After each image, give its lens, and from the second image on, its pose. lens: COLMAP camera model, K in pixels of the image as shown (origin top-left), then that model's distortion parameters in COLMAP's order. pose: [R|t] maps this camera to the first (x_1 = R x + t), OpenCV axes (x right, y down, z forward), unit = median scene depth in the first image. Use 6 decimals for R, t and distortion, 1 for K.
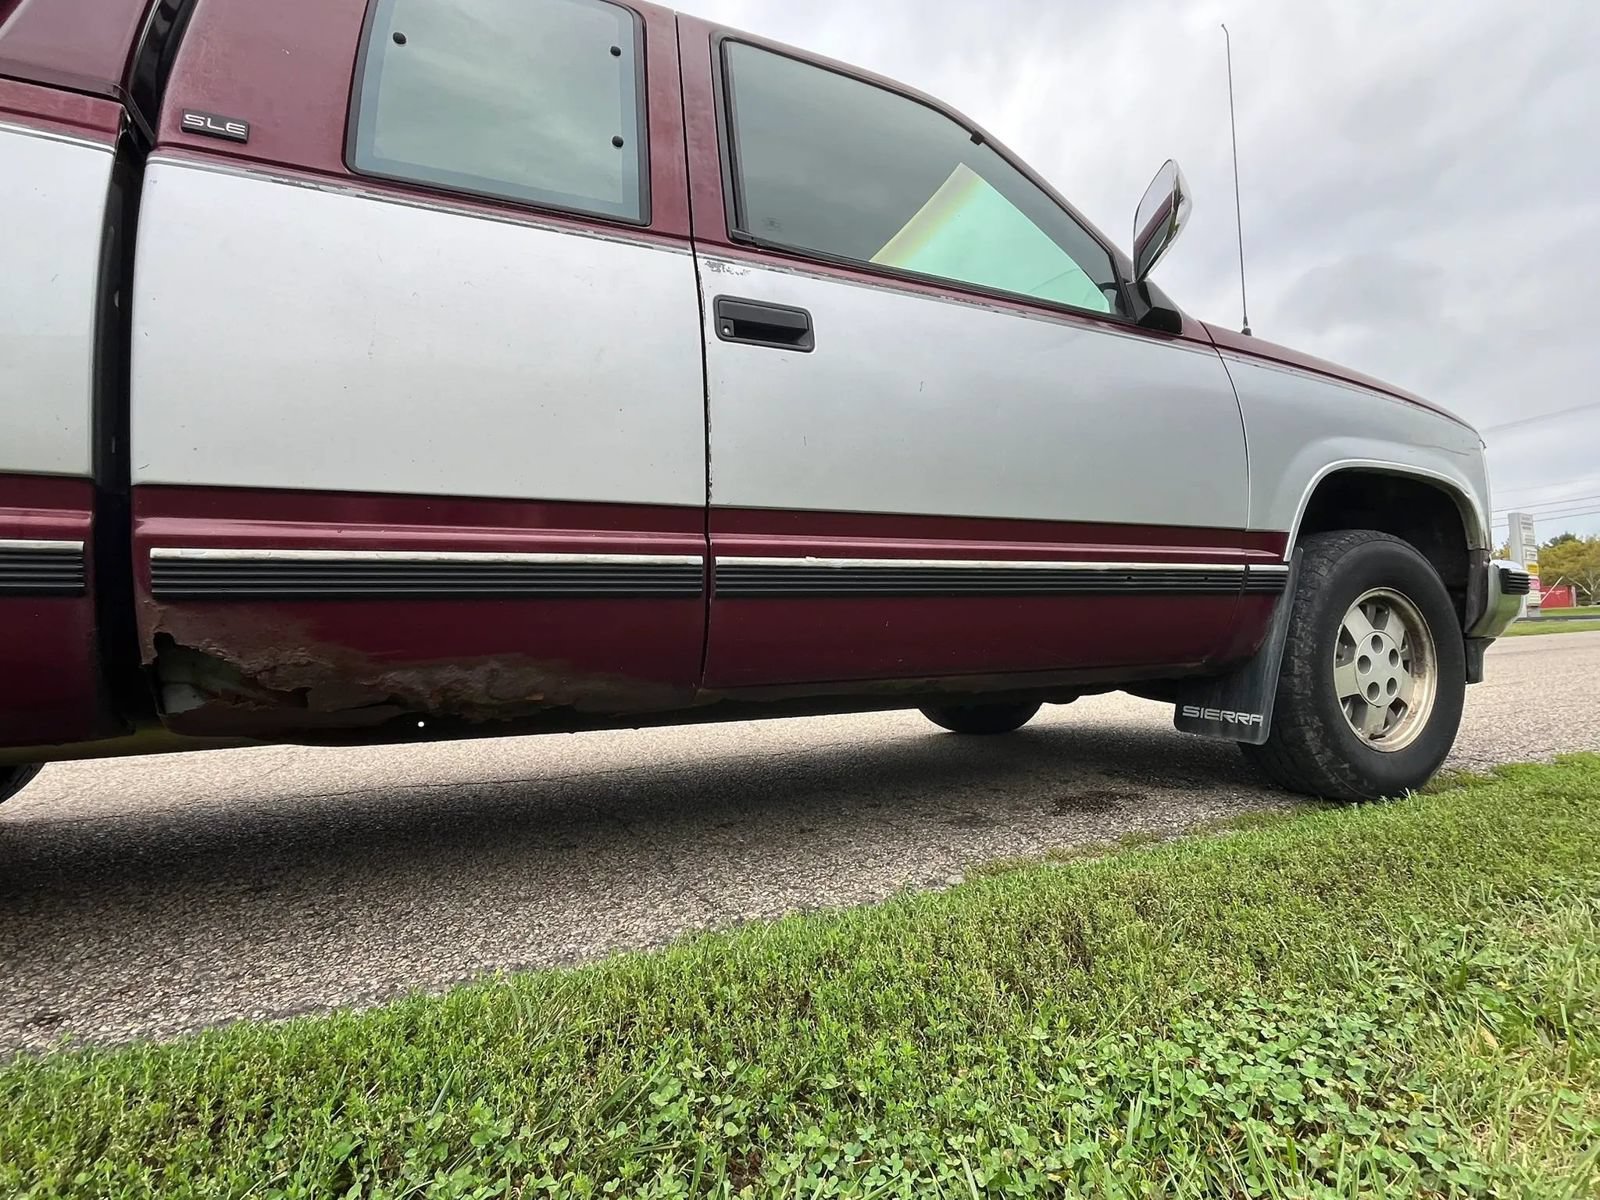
lens RADIAL K [[779.6, 0, 800.0], [0, 779.6, 600.0], [0, 0, 1]] dist [-0.000372, -0.000578]
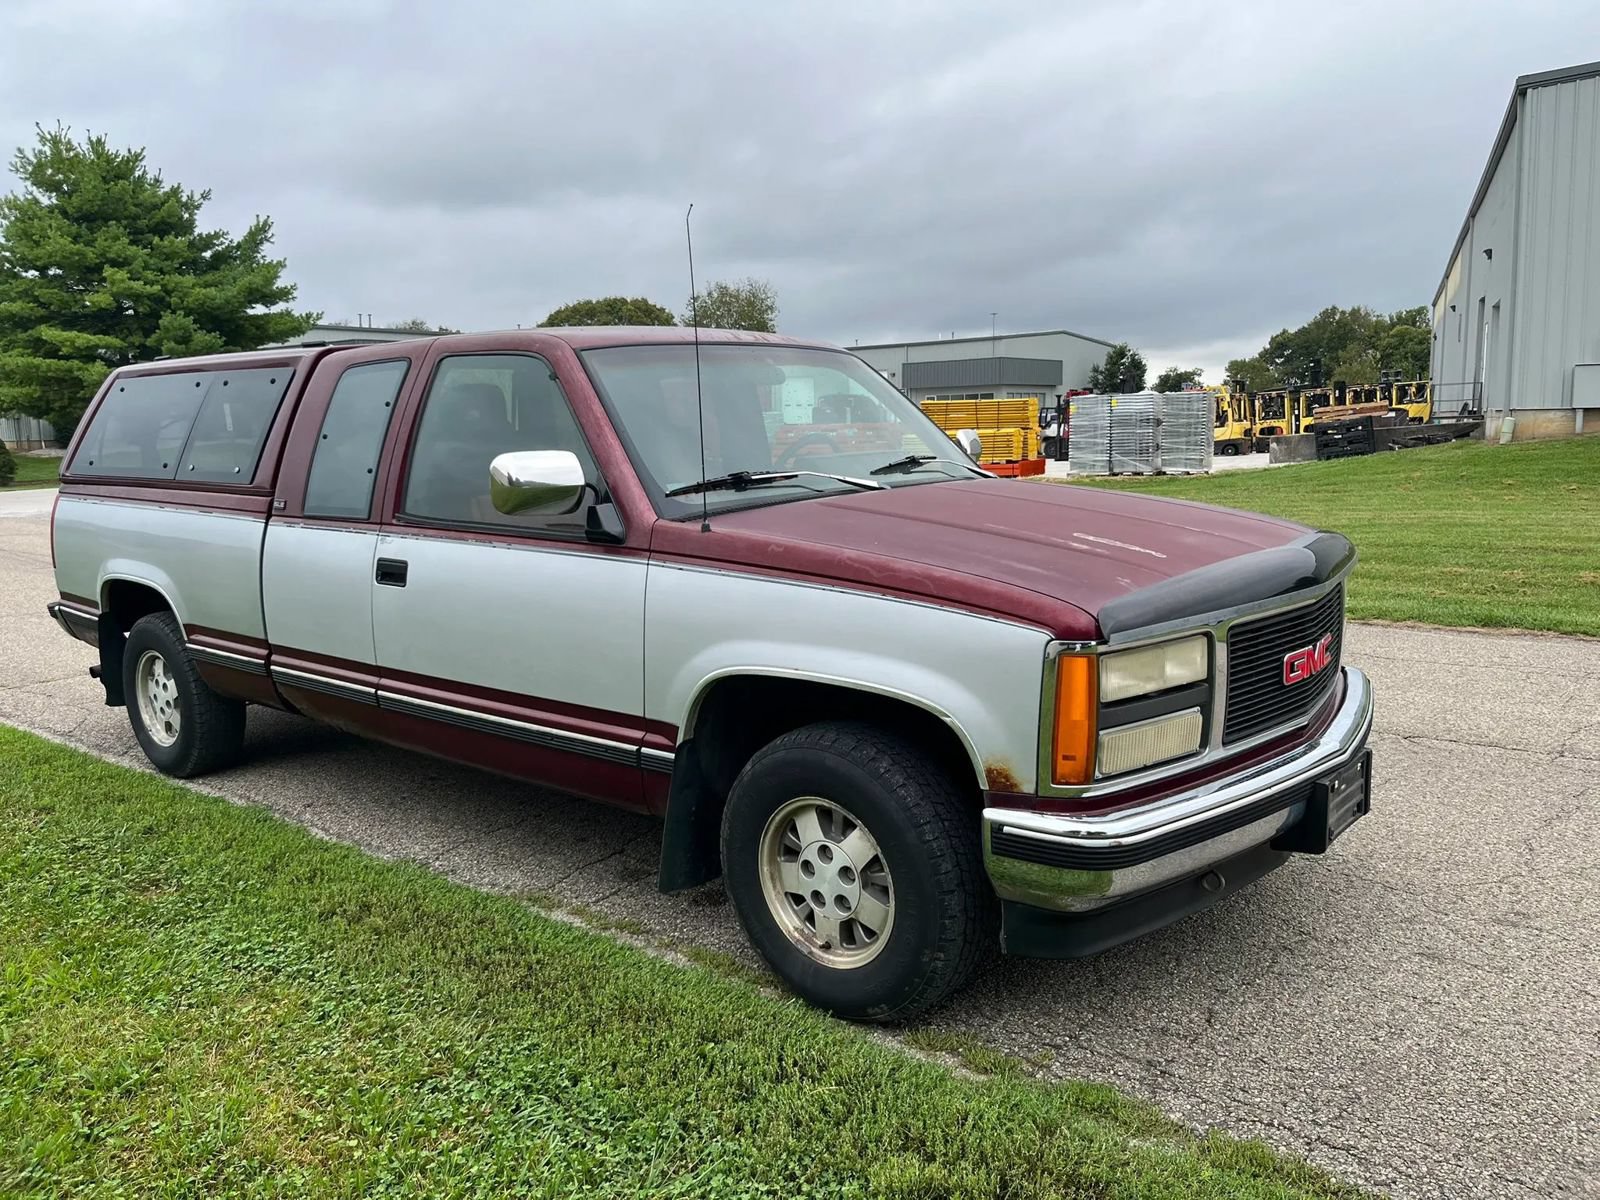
lens RADIAL K [[1244.6, 0, 800.0], [0, 1244.6, 600.0], [0, 0, 1]] dist [0.058211, -0.110705]
pose [[0.441707, 0.155699, -0.883546, 3.004413], [0.057278, 0.977922, 0.200965, -0.817430], [0.895329, -0.139375, 0.423037, 0.574939]]
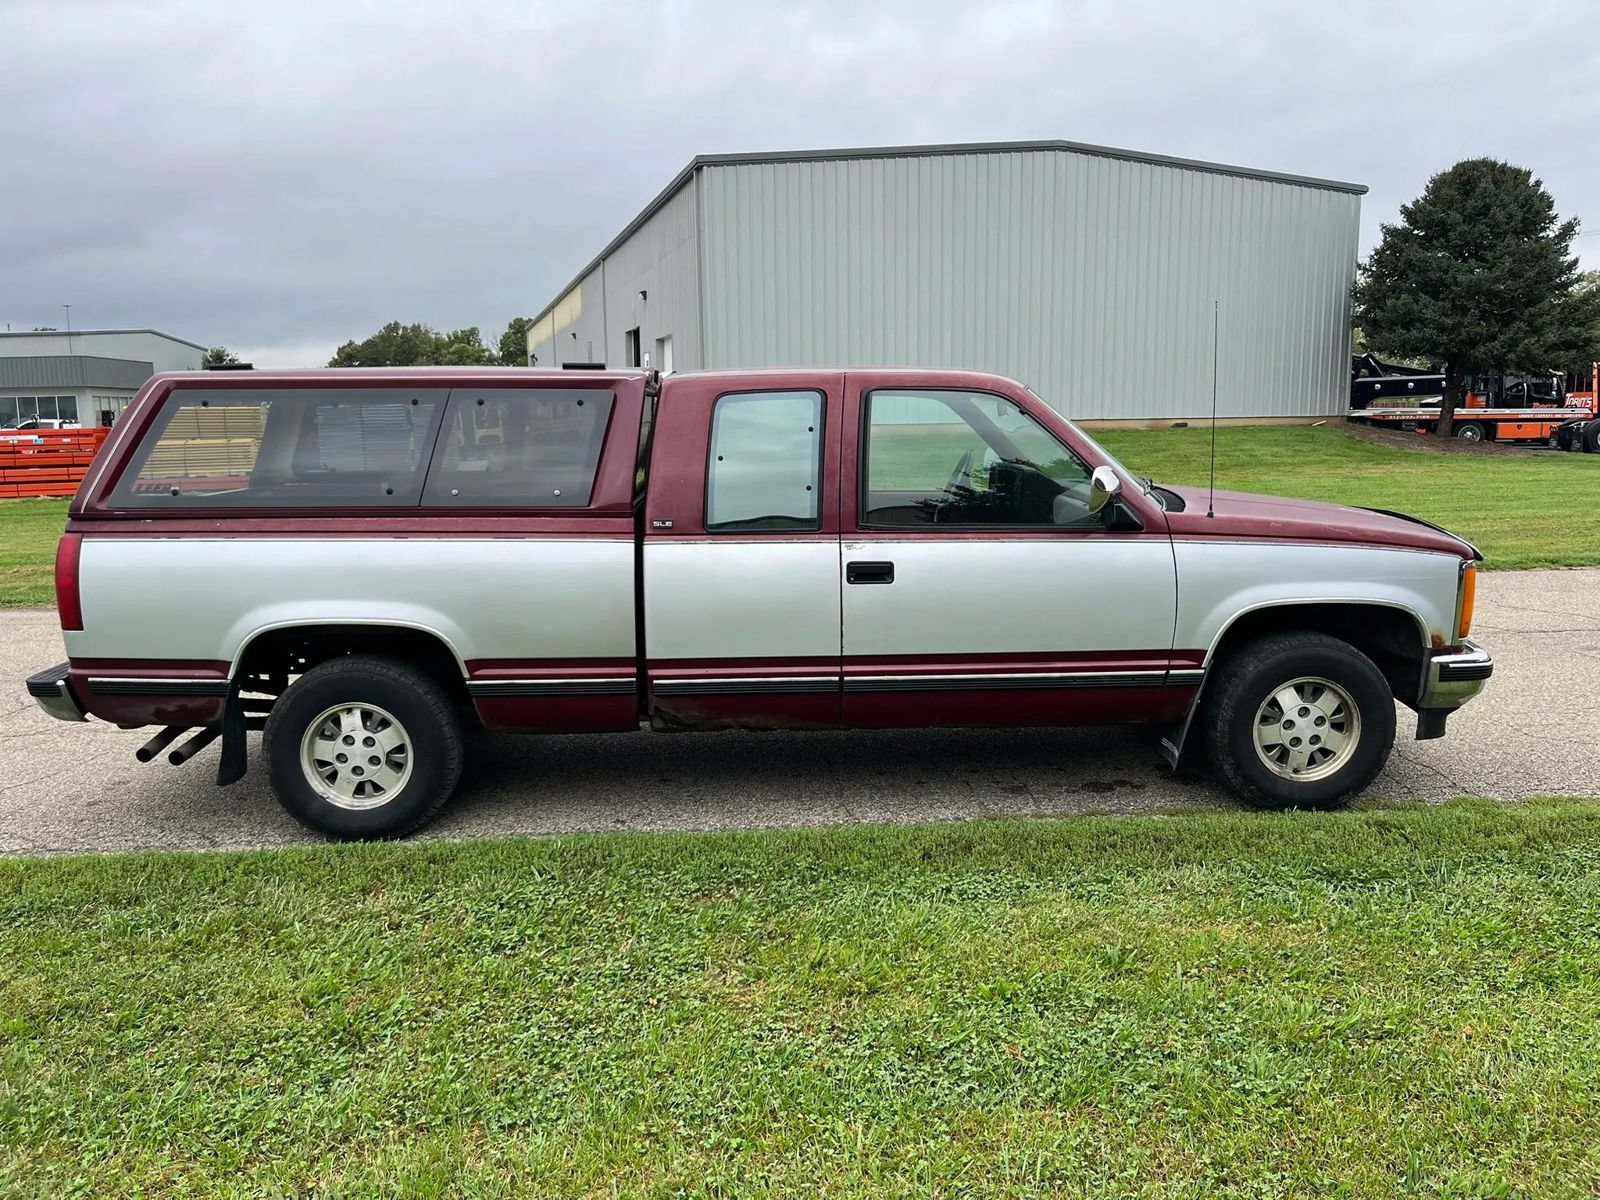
lens RADIAL K [[1235.7, 0, 800.0], [0, 1235.7, 600.0], [0, 0, 1]] dist [0.056608, -0.073500]
pose [[0.936386, 0.079776, -0.341786, 0.950419], [-0.004078, 0.976232, 0.216689, -1.010590], [0.350949, -0.201511, 0.914455, -2.247273]]
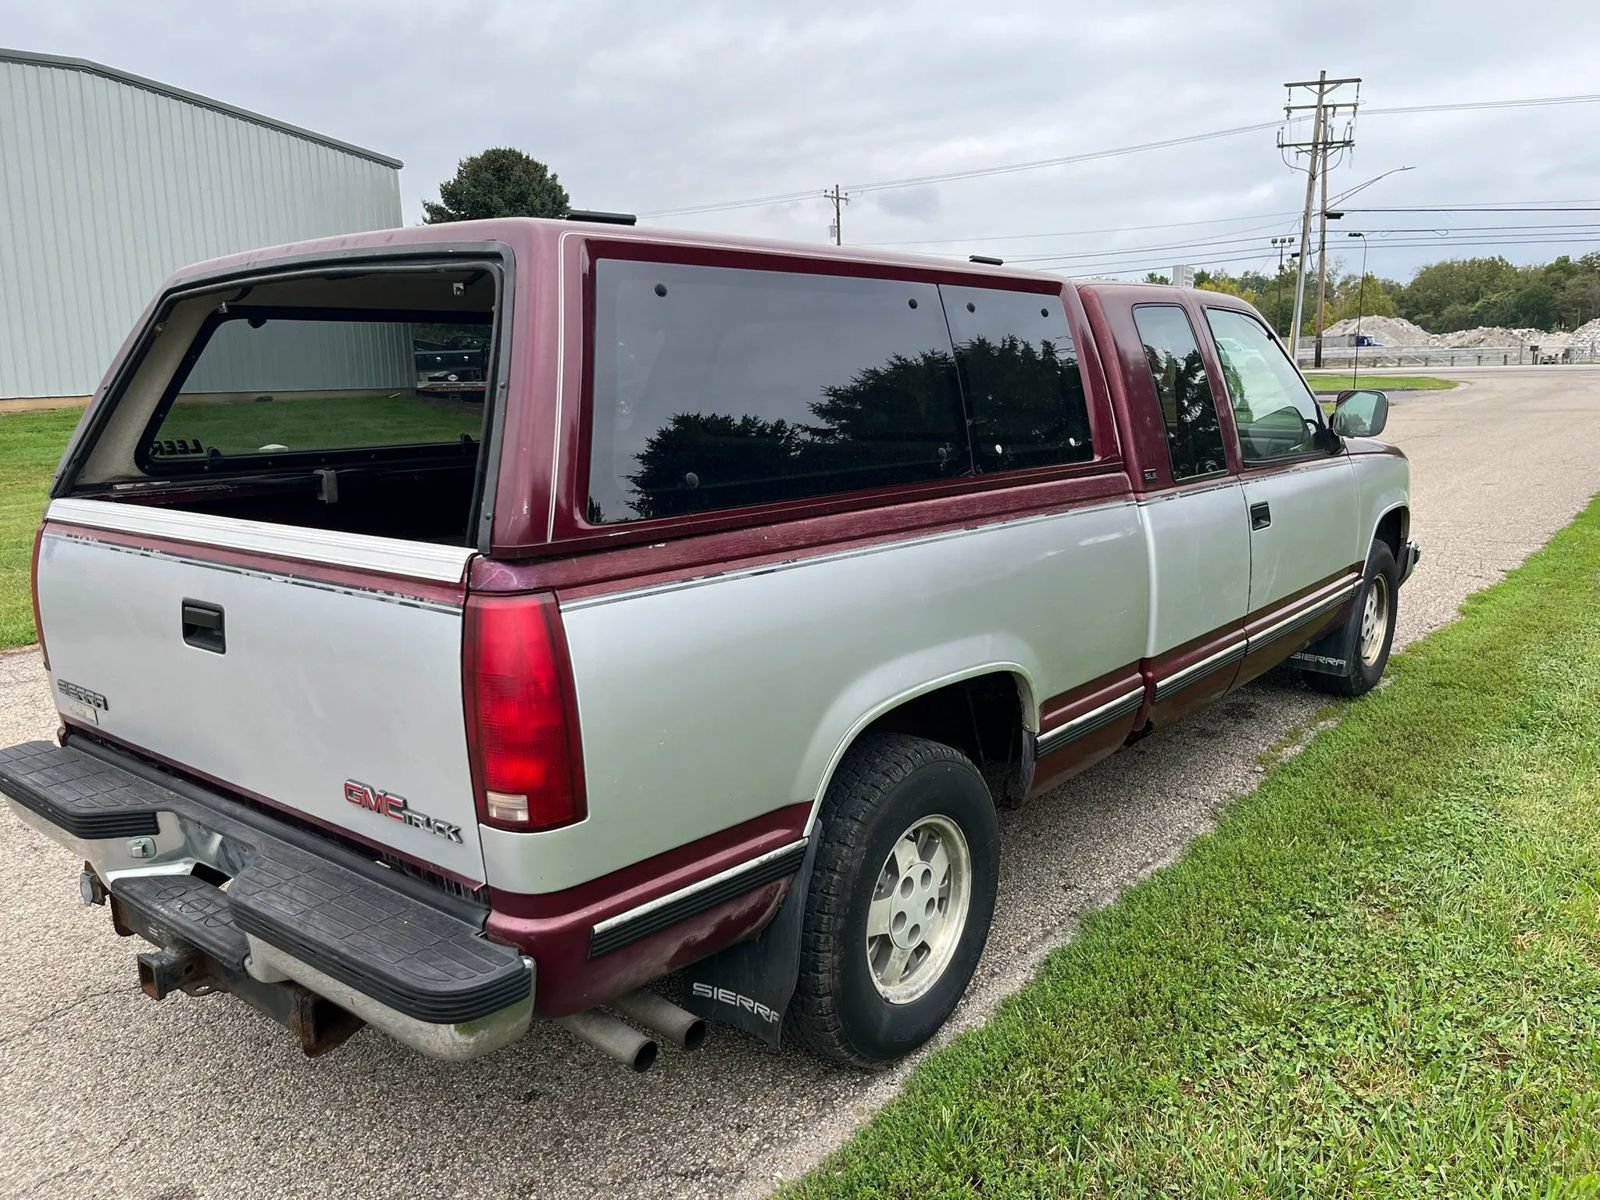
lens RADIAL K [[1210.7, 0, 802.2], [0, 1210.7, 617.4], [0, 0, 1]] dist [0.068142, -0.099434]
pose [[0.885350, -0.074842, 0.458861, -2.419040], [-0.037301, 0.972342, 0.230565, -0.745928], [-0.463426, -0.221247, 0.858071, -1.115849]]
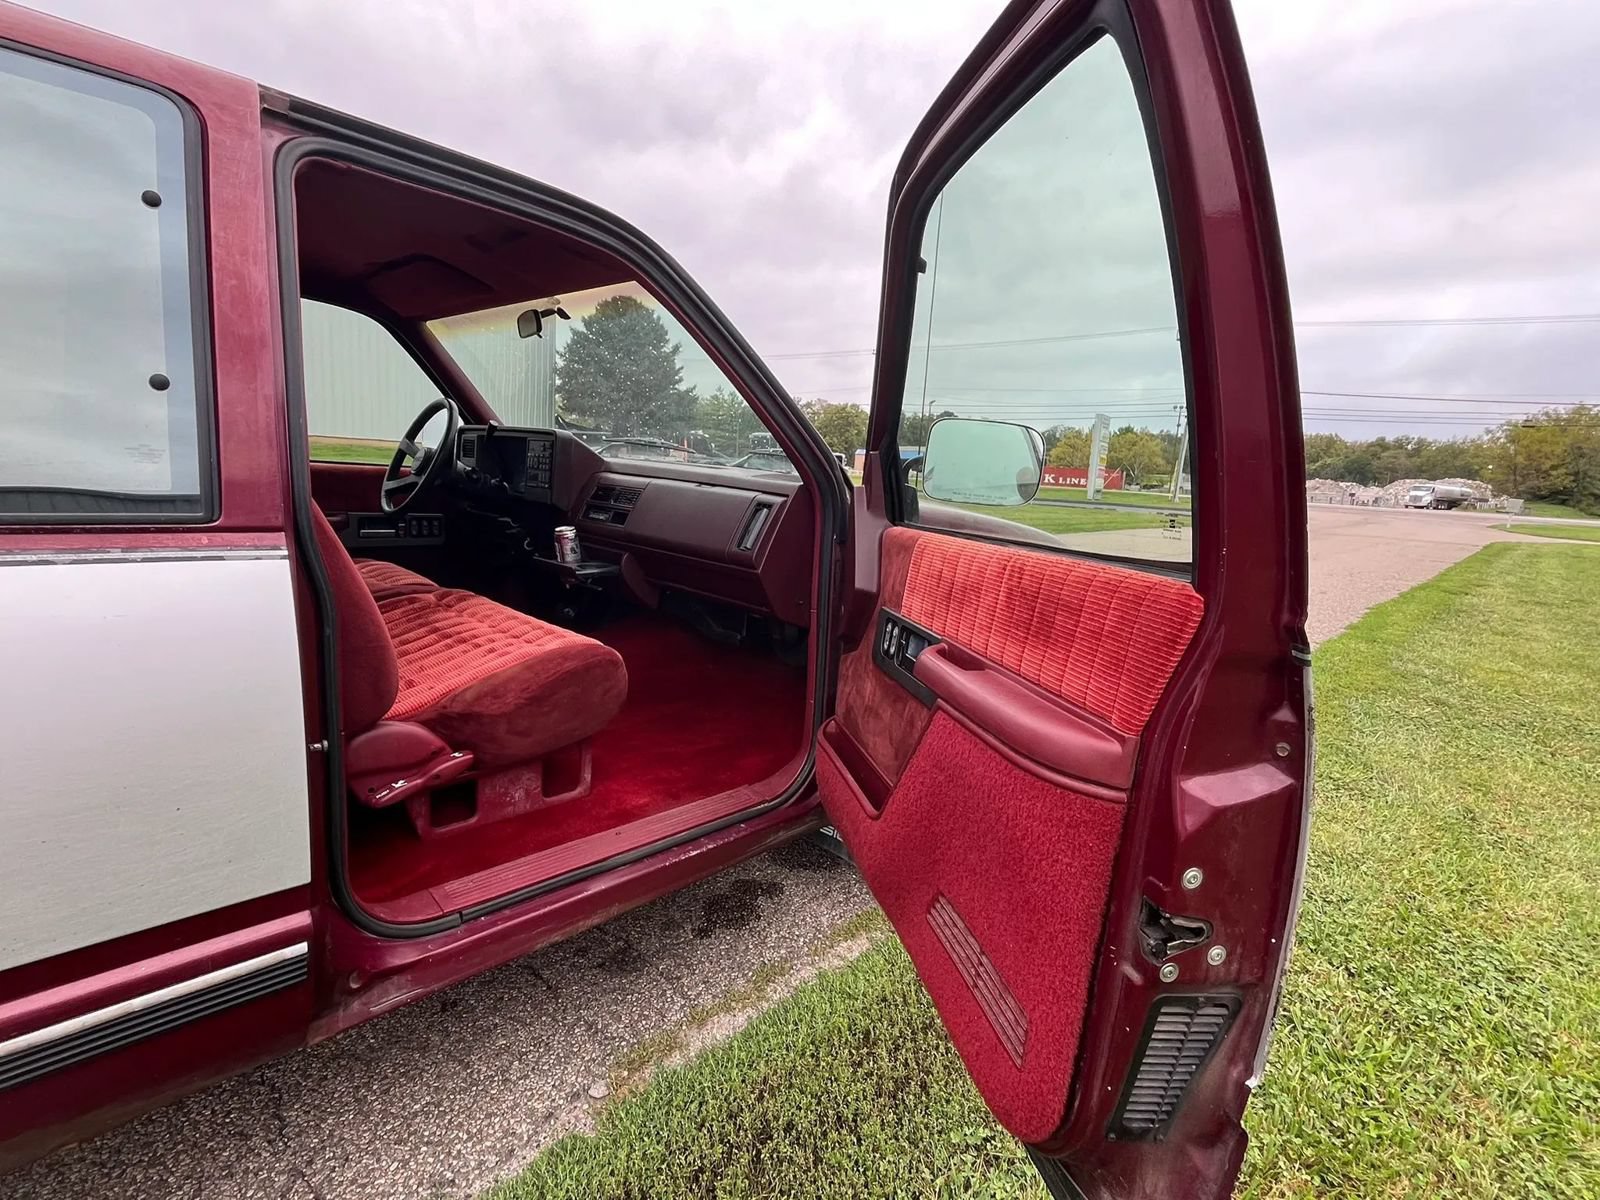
lens RADIAL K [[779.6, 0, 800.0], [0, 779.6, 600.0], [0, 0, 1]] dist [-0.000372, -0.000578]
pose [[0.918405, 0.027237, 0.394704, 0.021826], [-0.116857, 0.971794, 0.204845, -0.597235], [-0.377991, -0.234255, 0.895683, 0.113078]]
